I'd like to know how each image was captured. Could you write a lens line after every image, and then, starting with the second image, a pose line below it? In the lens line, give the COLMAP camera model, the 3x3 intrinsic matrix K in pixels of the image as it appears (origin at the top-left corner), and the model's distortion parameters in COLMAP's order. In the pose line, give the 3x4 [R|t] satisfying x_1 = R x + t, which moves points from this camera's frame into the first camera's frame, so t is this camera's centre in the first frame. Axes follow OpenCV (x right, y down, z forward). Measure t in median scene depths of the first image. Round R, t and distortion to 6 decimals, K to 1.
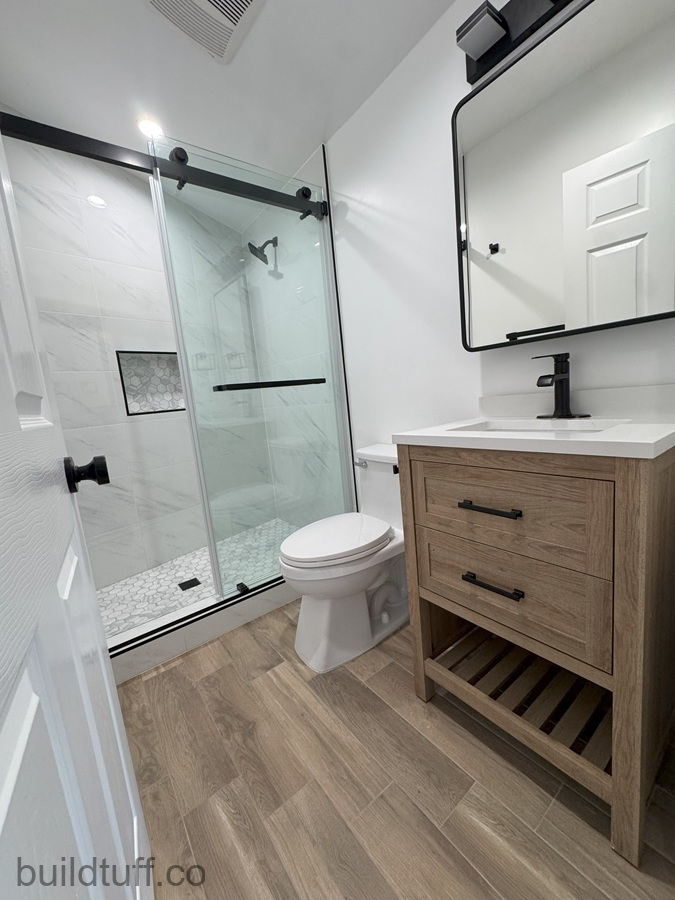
lens RADIAL K [[360.2, 0, 337.5], [0, 360.2, 450.0], [0, 0, 1]] dist [-0.002320, -0.000101]
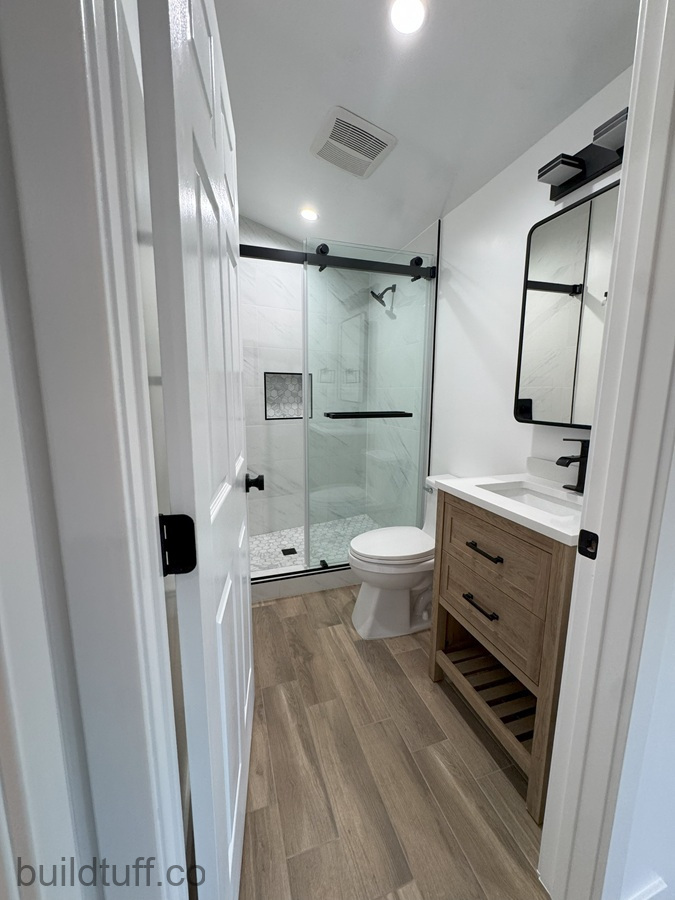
lens RADIAL K [[360.2, 0, 337.5], [0, 360.2, 450.0], [0, 0, 1]] dist [-0.002320, -0.000101]
pose [[0.939682, 0.151435, -0.306701, 0.121872], [-0.143442, 0.988466, 0.048578, -0.101078], [0.310519, -0.001654, 0.950566, -0.237694]]
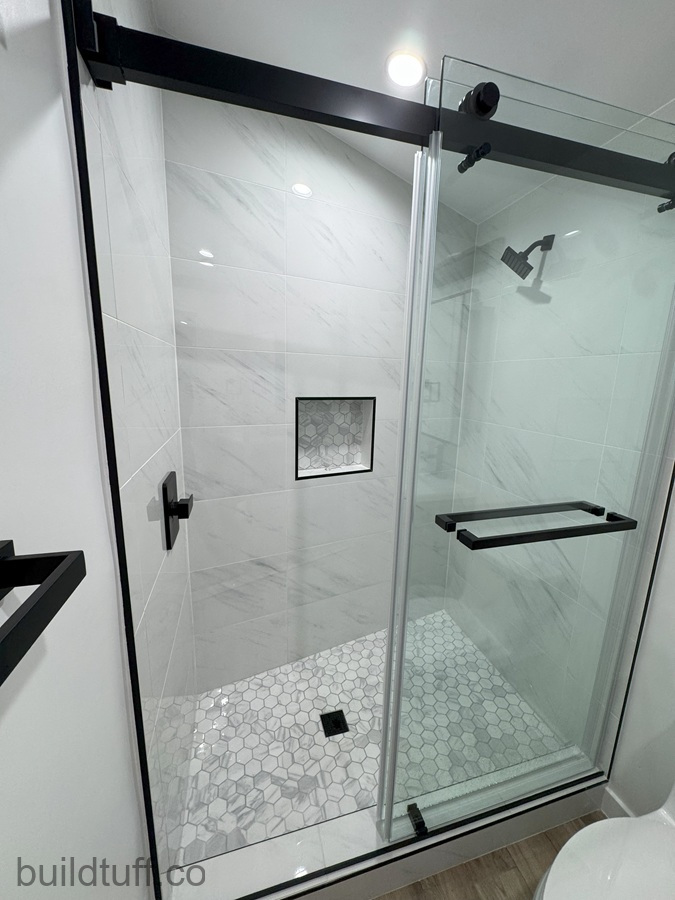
lens RADIAL K [[360.2, 0, 337.5], [0, 360.2, 450.0], [0, 0, 1]] dist [-0.002320, -0.000101]
pose [[0.920754, 0.187951, -0.341888, -0.285161], [-0.166744, 0.981821, 0.090682, -0.280524], [0.352716, -0.026488, 0.935355, 0.355433]]
